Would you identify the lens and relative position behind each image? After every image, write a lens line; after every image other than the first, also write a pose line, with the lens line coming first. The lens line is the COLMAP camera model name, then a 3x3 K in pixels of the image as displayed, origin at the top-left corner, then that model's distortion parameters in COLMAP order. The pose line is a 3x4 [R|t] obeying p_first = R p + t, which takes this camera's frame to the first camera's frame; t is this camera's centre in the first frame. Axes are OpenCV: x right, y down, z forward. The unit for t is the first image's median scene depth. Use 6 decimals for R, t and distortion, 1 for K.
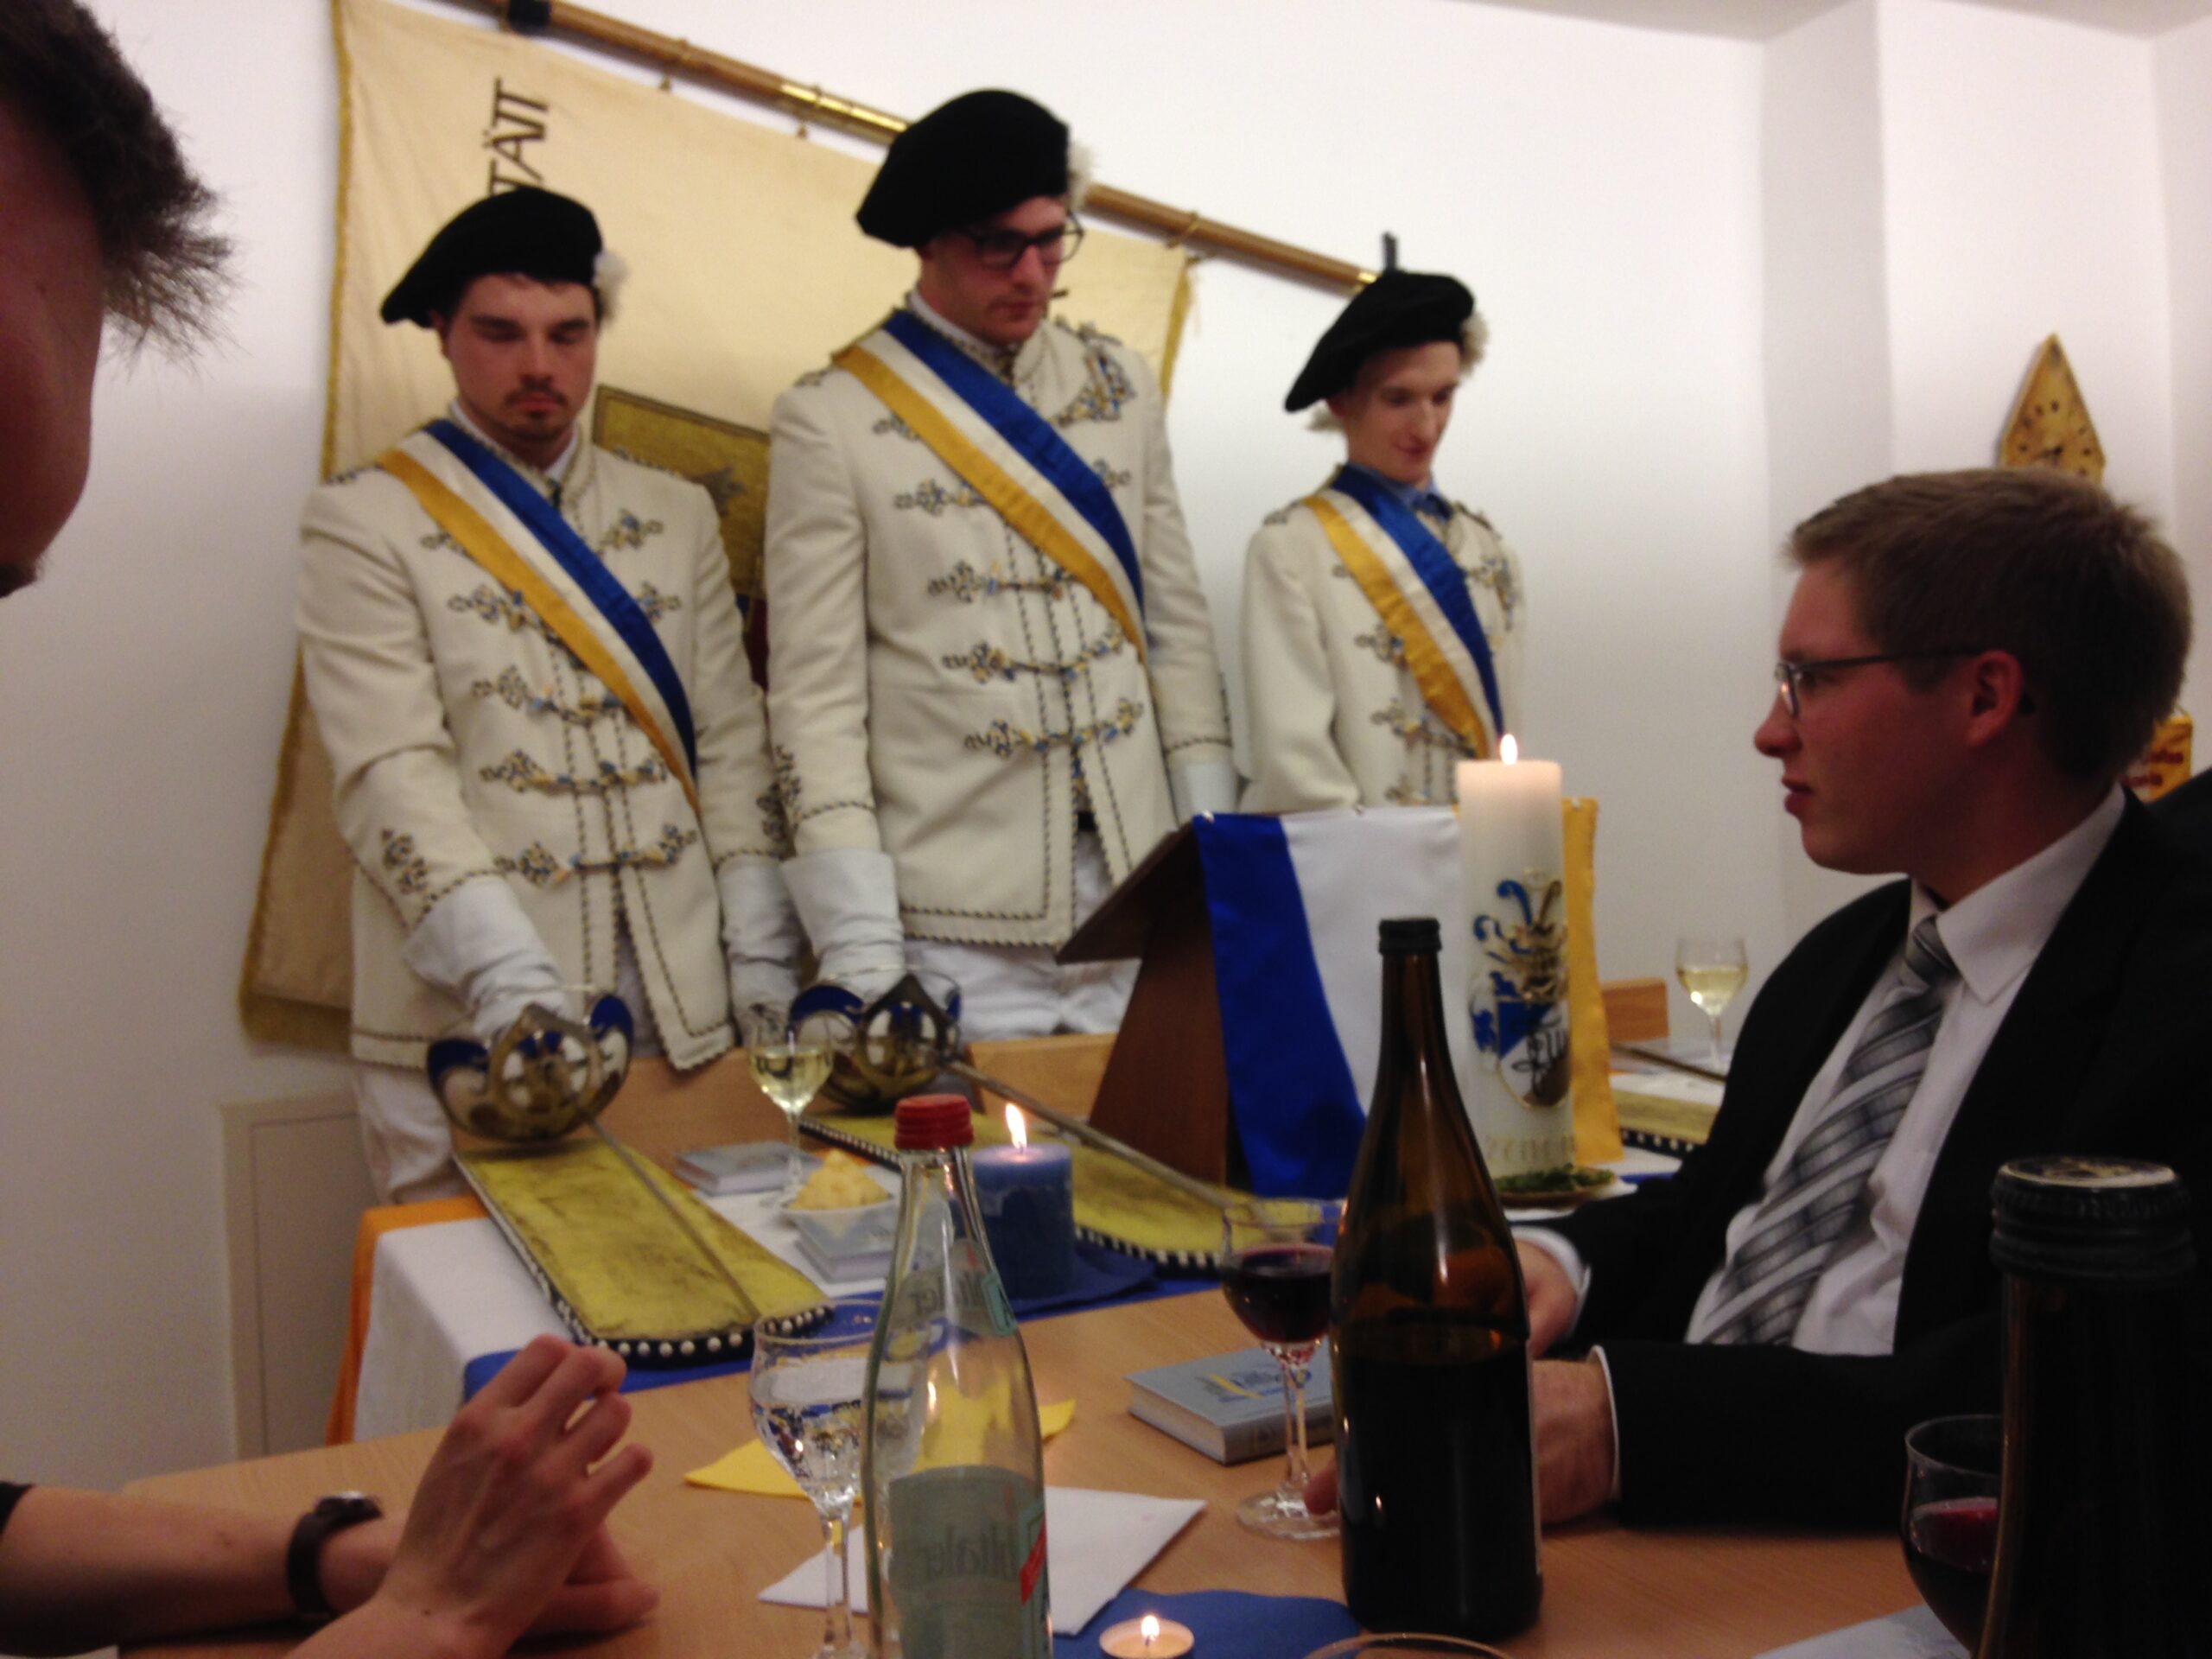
lens RADIAL K [[1933.6, 0, 1097.2], [0, 1933.6, 822.8], [0, 0, 1]] dist [0.114950, -0.160621]
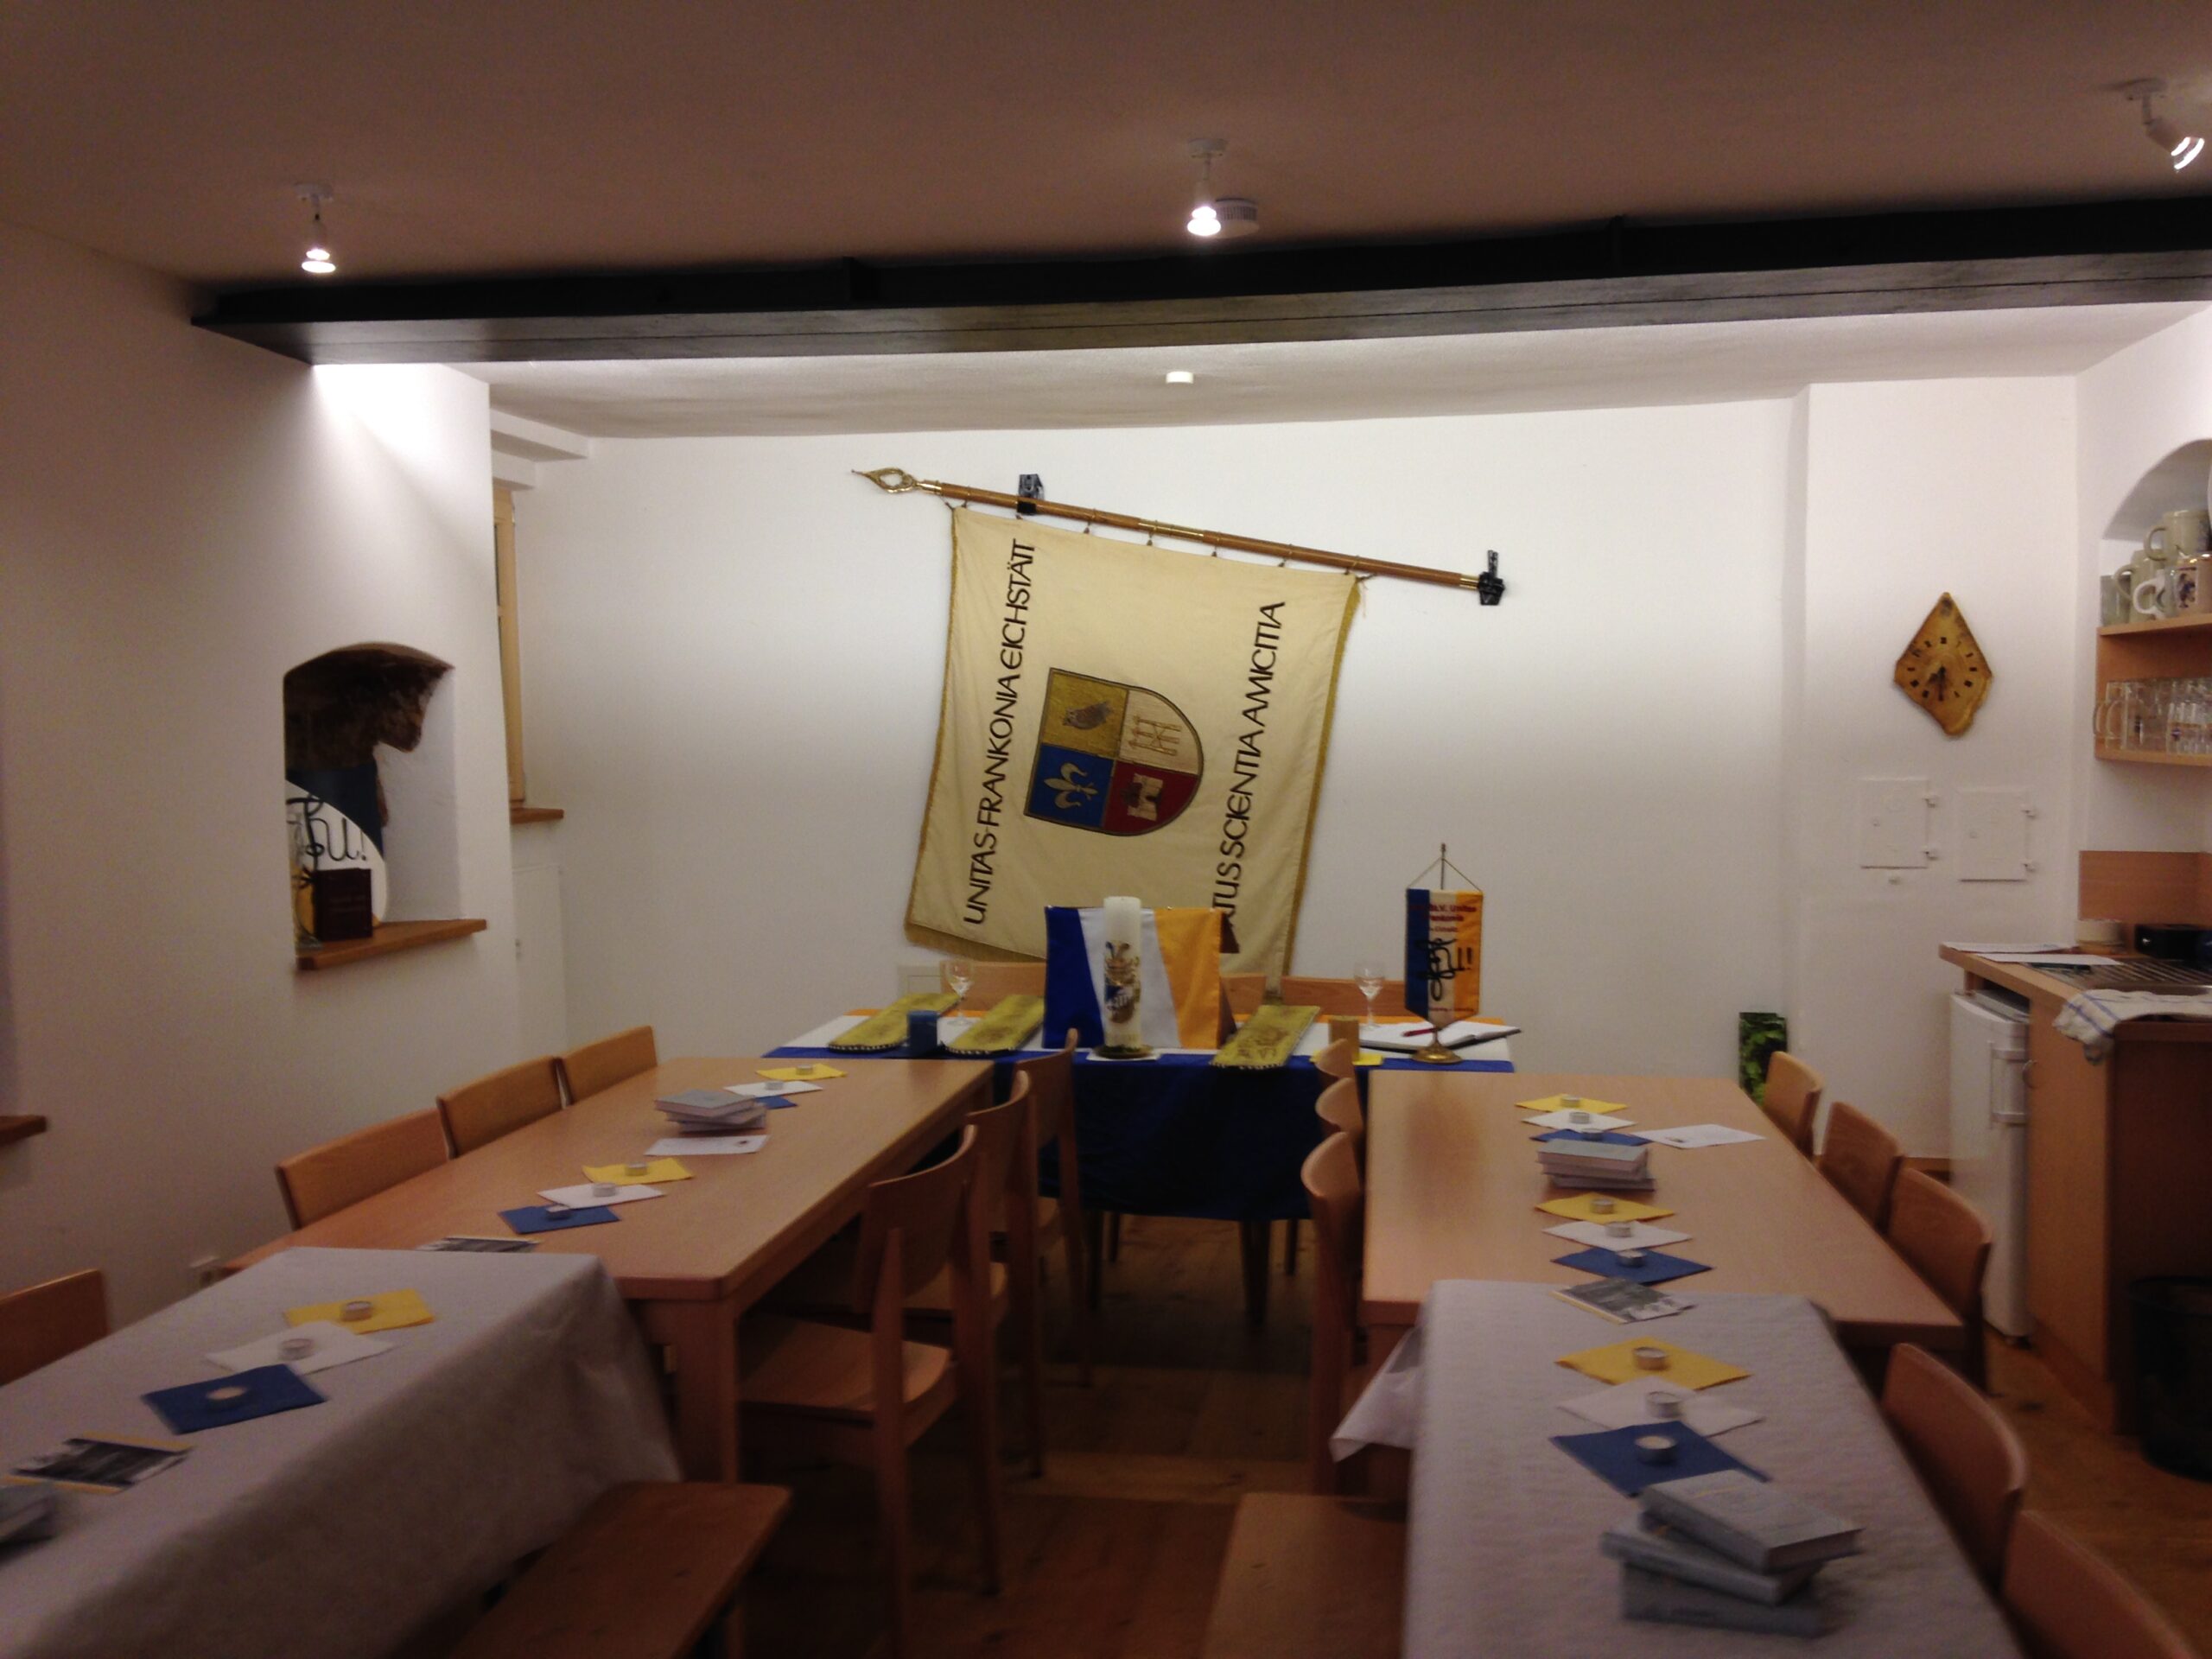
lens RADIAL K [[1933.6, 0, 1119.7], [0, 1933.6, 828.2], [0, 0, 1]] dist [0.114950, -0.160621]
pose [[0.812209, 0.067795, -0.579414, 1.131591], [-0.033019, 0.996975, 0.070366, -0.202993], [0.582432, -0.038020, 0.811990, -0.783636]]
